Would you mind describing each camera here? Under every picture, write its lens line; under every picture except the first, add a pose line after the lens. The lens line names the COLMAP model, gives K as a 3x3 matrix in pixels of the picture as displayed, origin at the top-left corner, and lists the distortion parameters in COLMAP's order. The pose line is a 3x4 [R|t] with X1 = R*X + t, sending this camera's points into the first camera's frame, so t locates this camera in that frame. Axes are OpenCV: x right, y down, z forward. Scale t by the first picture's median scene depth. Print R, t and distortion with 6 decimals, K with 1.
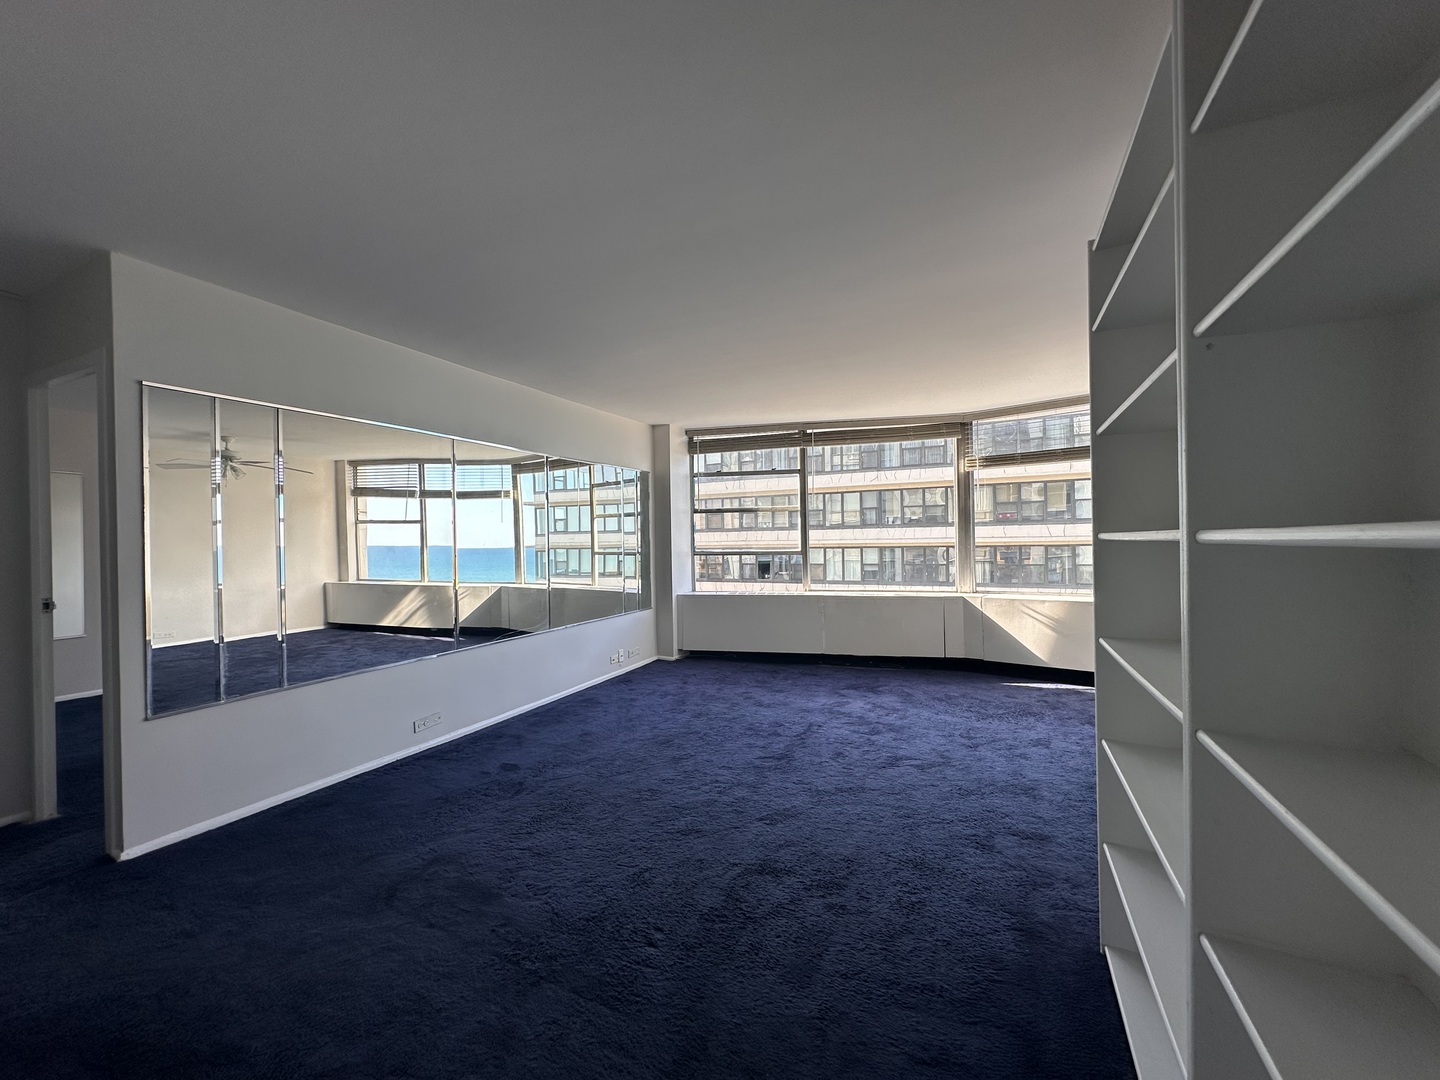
lens RADIAL K [[572.4, 0, 720.1], [0, 572.4, 541.8], [0, 0, 1]] dist [-0.001426, 0.000264]
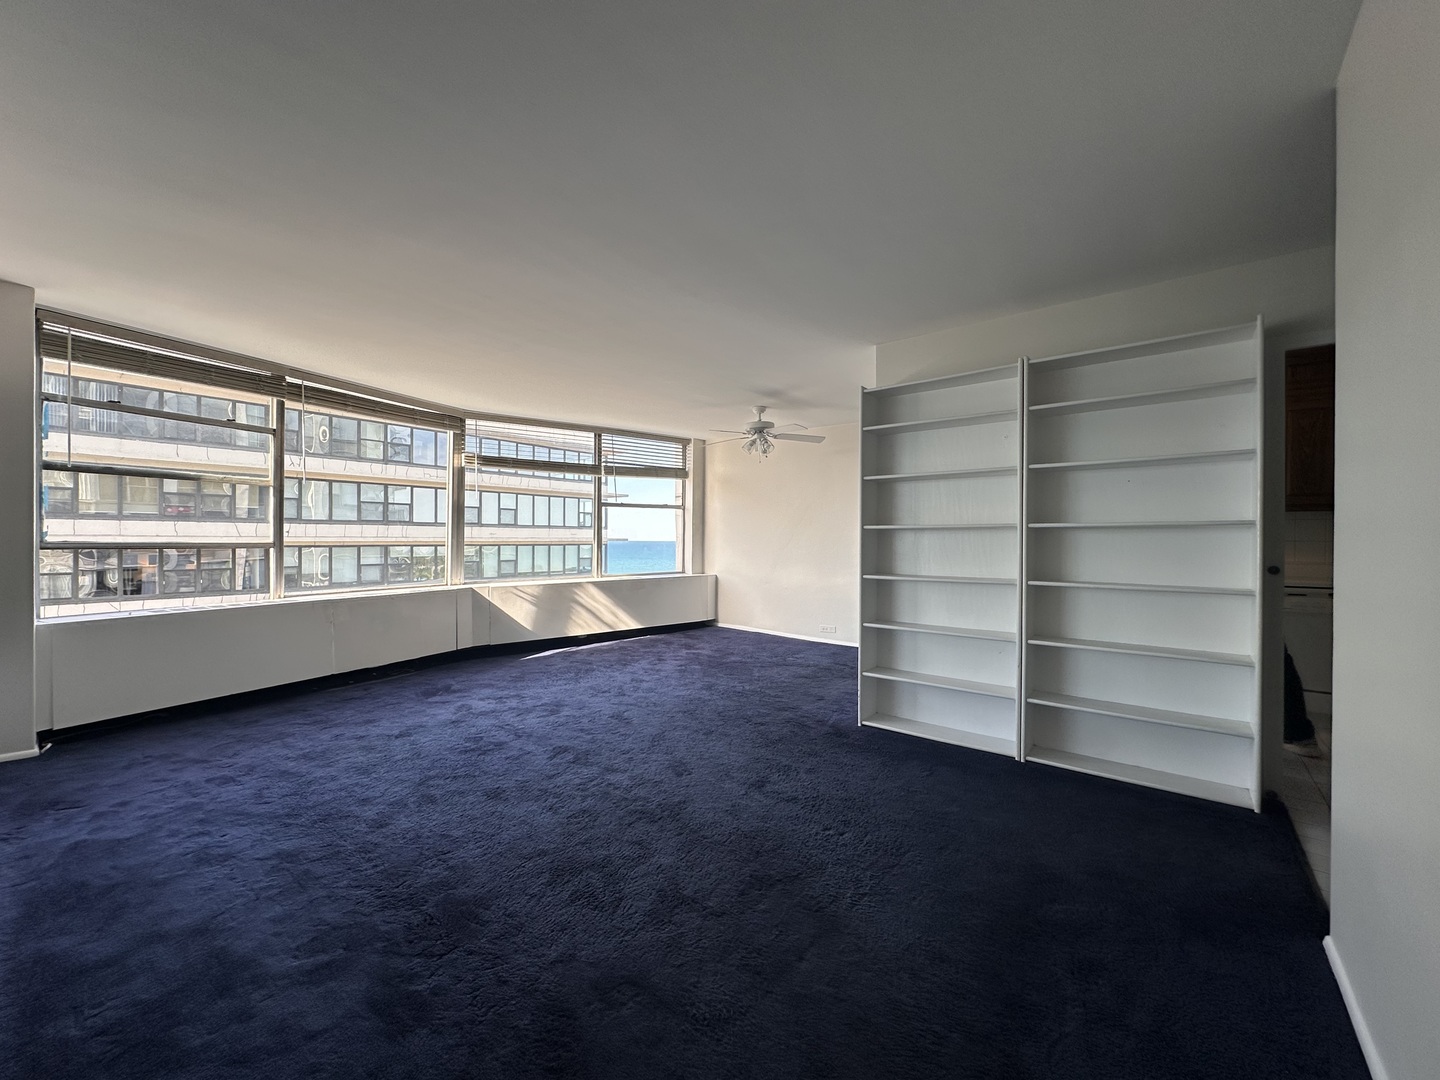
lens RADIAL K [[572.4, 0, 720.7], [0, 572.4, 539.6], [0, 0, 1]] dist [-0.001426, 0.000264]
pose [[0.233624, 0.016743, 0.972183, -0.443635], [-0.005294, 0.999859, -0.015948, 0.021951], [-0.972313, -0.001421, 0.233680, 0.299372]]
